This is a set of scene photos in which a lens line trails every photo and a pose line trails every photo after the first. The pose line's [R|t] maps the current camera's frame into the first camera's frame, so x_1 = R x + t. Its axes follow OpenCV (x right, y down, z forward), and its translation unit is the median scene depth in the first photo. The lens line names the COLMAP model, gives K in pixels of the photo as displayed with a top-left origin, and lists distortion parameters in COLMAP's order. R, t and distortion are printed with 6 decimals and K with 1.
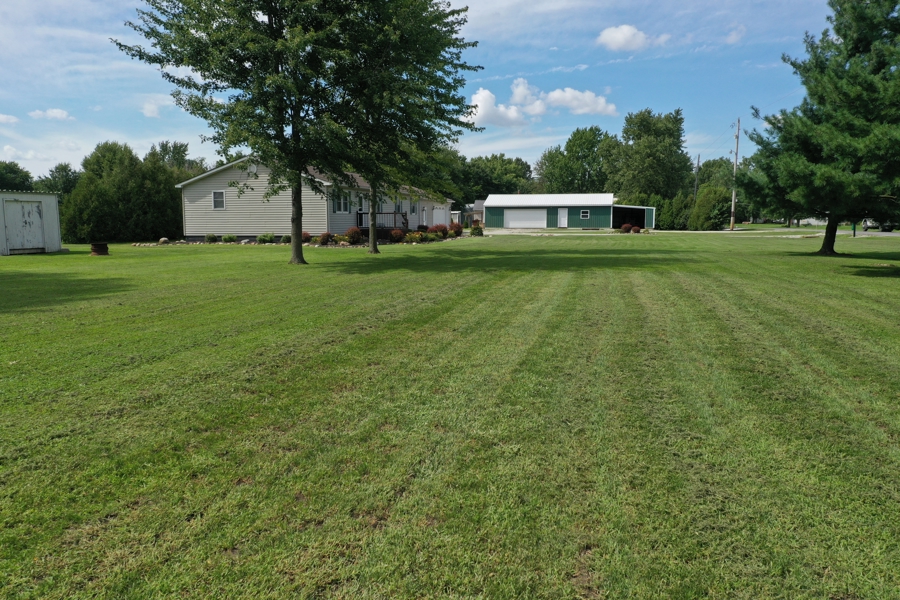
lens RADIAL K [[708.4, 0, 452.3], [0, 708.4, 306.8], [0, 0, 1]] dist [-0.019387, 0.020534]
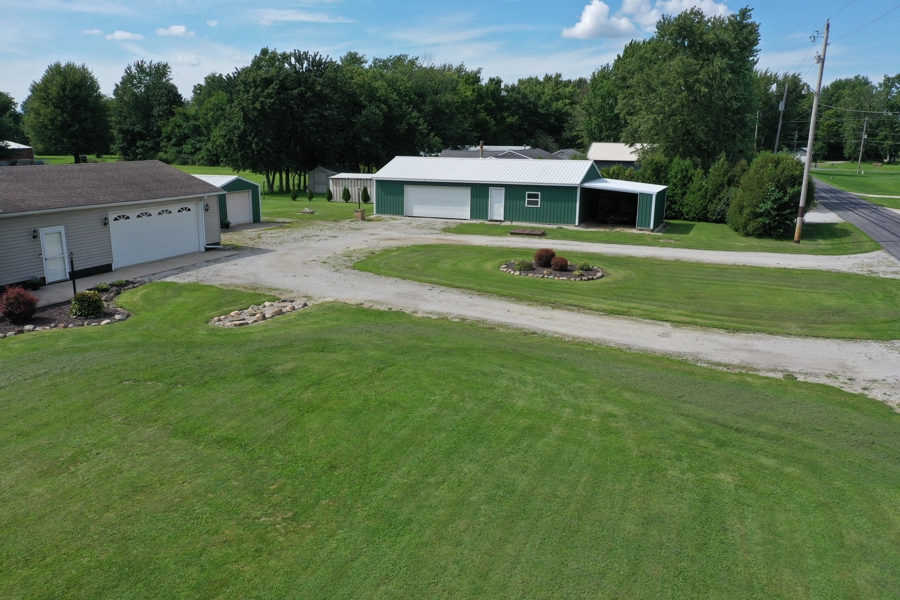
lens RADIAL K [[708.4, 0, 450.5], [0, 708.4, 306.2], [0, 0, 1]] dist [-0.019387, 0.020534]
pose [[0.986880, 0.048023, -0.154149, 0.197977], [-0.030246, 0.992828, 0.115665, -0.100603], [0.158598, -0.109485, 0.981254, 0.384059]]
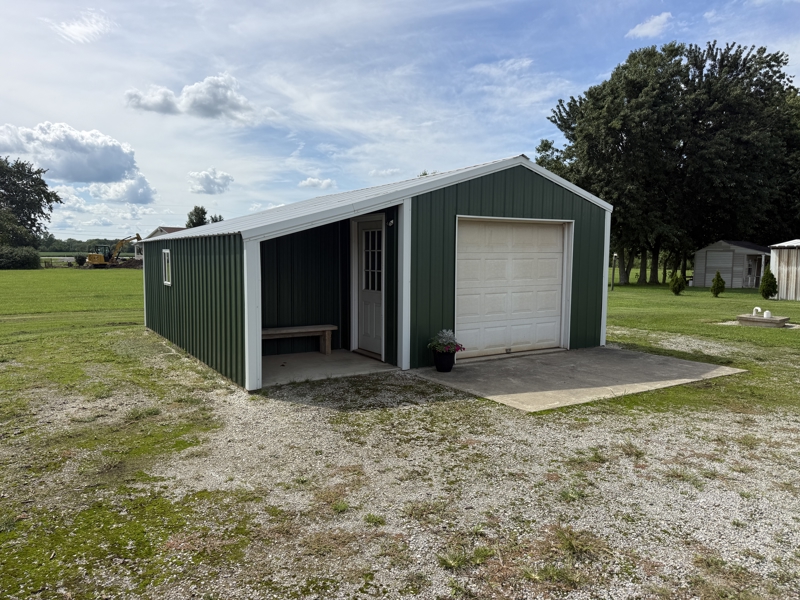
lens RADIAL K [[572.2, 0, 411.0], [0, 572.2, 312.6], [0, 0, 1]] dist [0.050110, -0.057472]
pose [[0.725695, 0.073273, -0.684103, 0.022692], [-0.088815, 0.995970, 0.012461, -0.102719], [0.682259, 0.051716, 0.729279, 0.787717]]
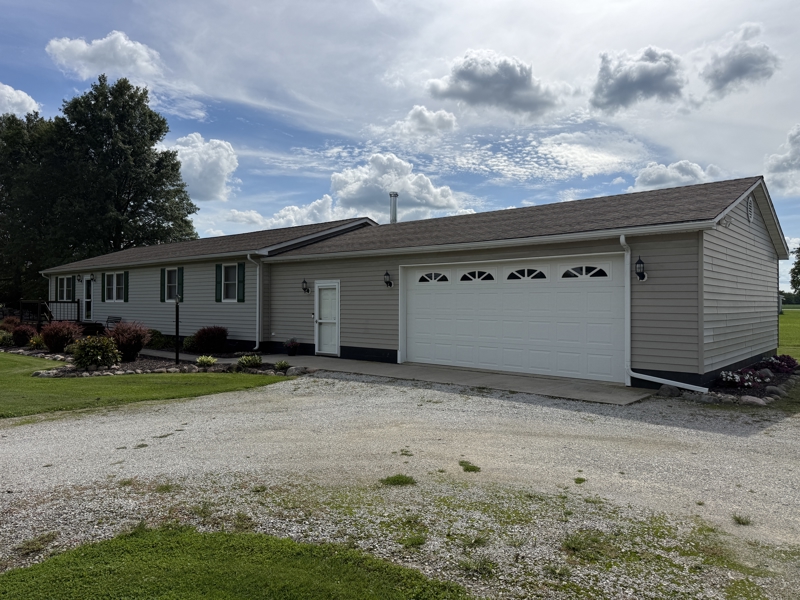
lens RADIAL K [[572.2, 0, 397.5], [0, 572.2, 302.0], [0, 0, 1]] dist [0.050110, -0.057472]
pose [[-0.476994, -0.003653, -0.878899, 0.125755], [-0.112733, 0.991986, 0.057059, -0.099965], [0.871647, 0.126298, -0.473583, 0.775633]]
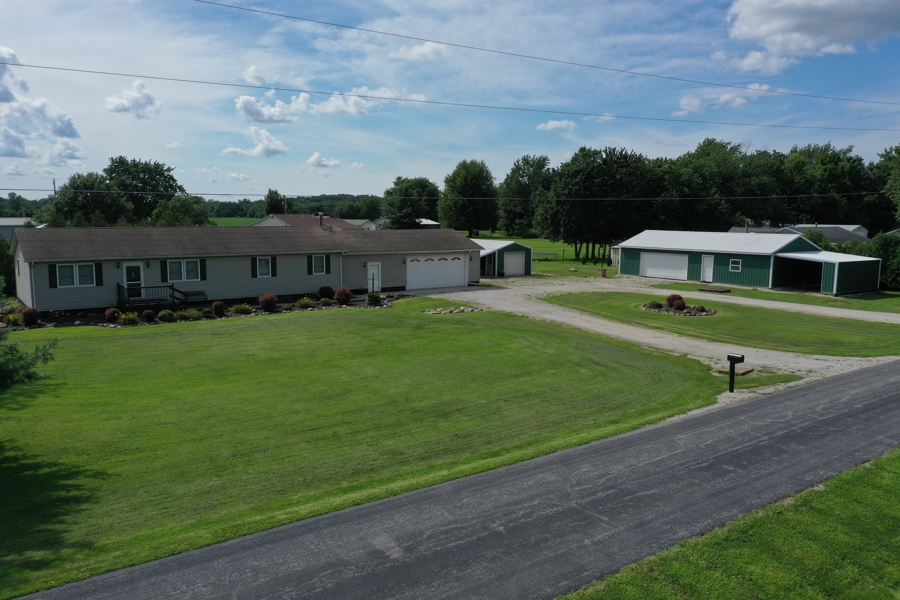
lens RADIAL K [[708.4, 0, 447.7], [0, 708.4, 315.2], [0, 0, 1]] dist [-0.019387, 0.020534]
pose [[0.752784, 0.100347, -0.650574, 0.397807], [-0.087668, 0.994792, 0.052000, -0.086103], [0.652404, 0.017890, 0.757660, 0.269830]]
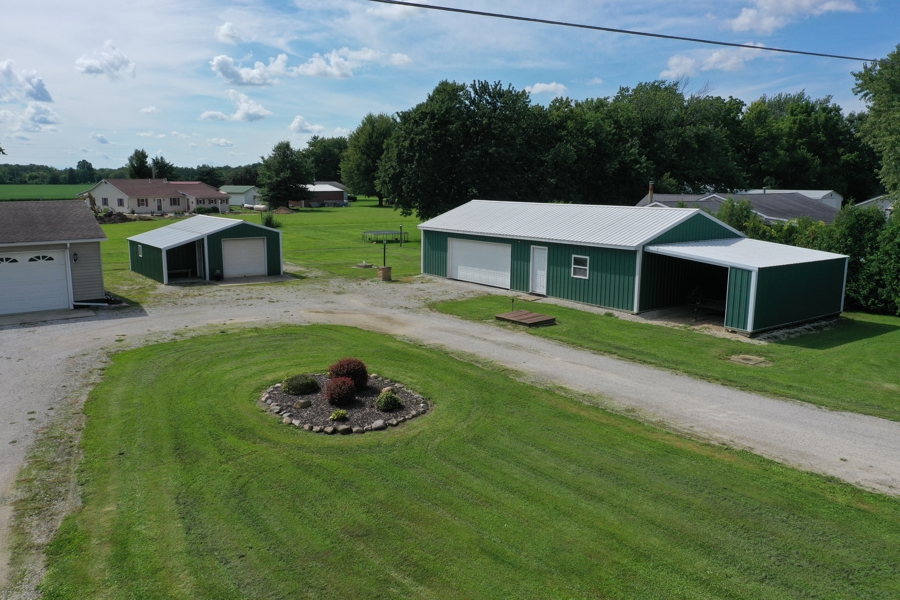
lens RADIAL K [[708.4, 0, 454.7], [0, 708.4, 309.5], [0, 0, 1]] dist [-0.019387, 0.020534]
pose [[0.768820, 0.120763, -0.627959, 0.344987], [-0.083421, 0.992555, 0.088745, -0.125533], [0.634000, -0.015844, 0.773170, 0.618310]]
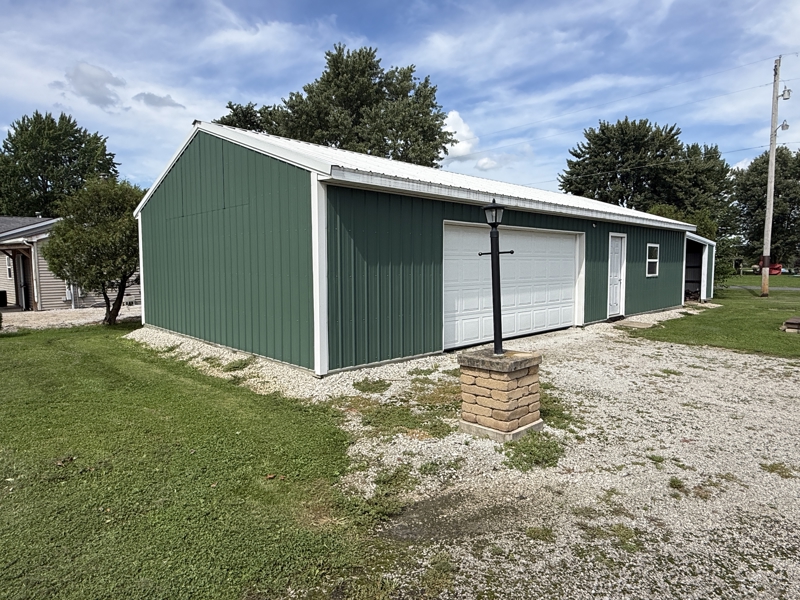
lens RADIAL K [[492.8, 0, 406.7], [0, 492.8, 295.2], [0, 0, 1]] dist [-0.009579, -0.001377]
pose [[0.542946, -0.054857, 0.837974, -0.011111], [0.101790, 0.994806, -0.000828, -0.117219], [-0.833576, 0.085747, 0.545709, 0.903058]]
